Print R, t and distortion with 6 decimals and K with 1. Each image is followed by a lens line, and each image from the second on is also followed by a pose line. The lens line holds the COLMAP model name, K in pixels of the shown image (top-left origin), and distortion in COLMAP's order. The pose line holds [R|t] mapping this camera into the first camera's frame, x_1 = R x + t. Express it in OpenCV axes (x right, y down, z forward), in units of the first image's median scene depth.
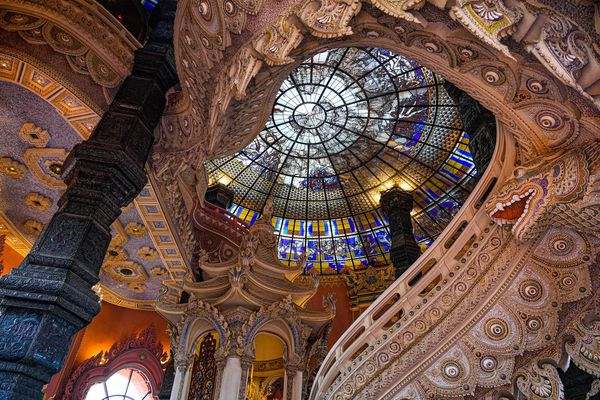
lens RADIAL K [[414.5, 0, 297.9], [0, 414.5, 215.3], [0, 0, 1]] dist [0.001749, 0.001462]
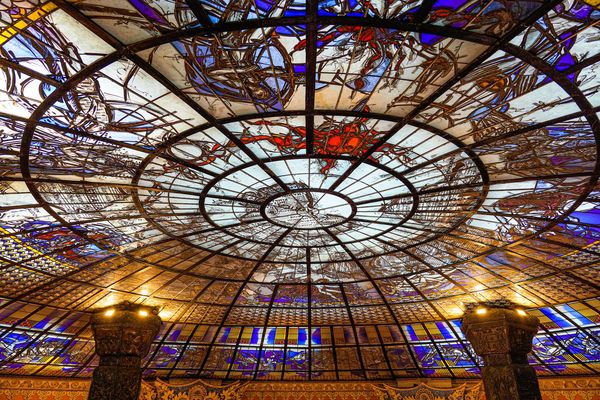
lens RADIAL K [[414.5, 0, 297.9], [0, 414.5, 215.3], [0, 0, 1]] dist [0.001749, 0.001462]
pose [[0.025283, 0.372171, 0.927820, -0.301846], [-0.604589, 0.744836, -0.282297, -0.130991], [-0.796136, -0.553813, 0.243842, 0.917478]]
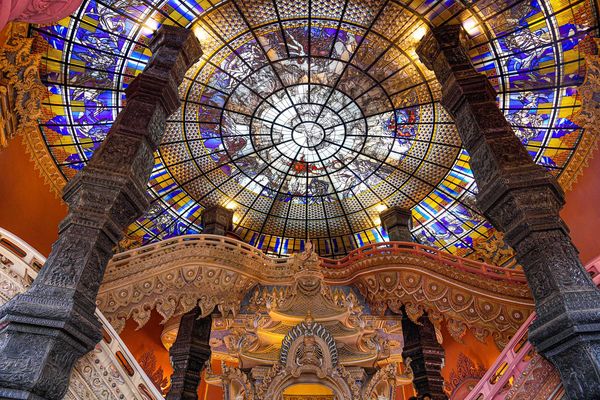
lens RADIAL K [[414.5, 0, 297.9], [0, 414.5, 215.3], [0, 0, 1]] dist [0.001749, 0.001462]
pose [[-0.008289, -0.673304, -0.739319, 0.641938], [0.597098, 0.589735, -0.543770, 0.408443], [0.802125, -0.445953, 0.397141, 0.491668]]
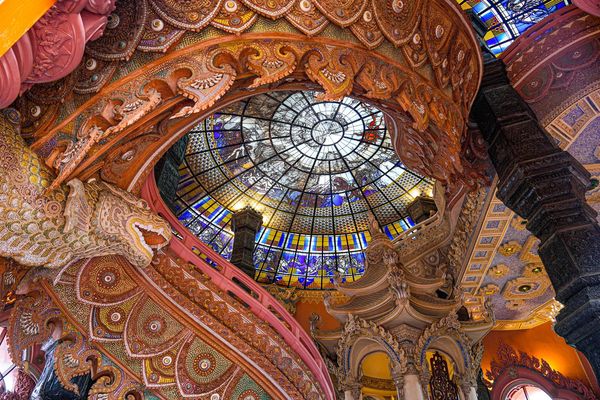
lens RADIAL K [[414.5, 0, 297.9], [0, 414.5, 215.3], [0, 0, 1]] dist [0.001749, 0.001462]
pose [[-0.992563, 0.043581, 0.113663, -0.006332], [-0.100845, 0.228606, -0.968282, 0.795888], [-0.068183, -0.972543, -0.222511, 1.033792]]
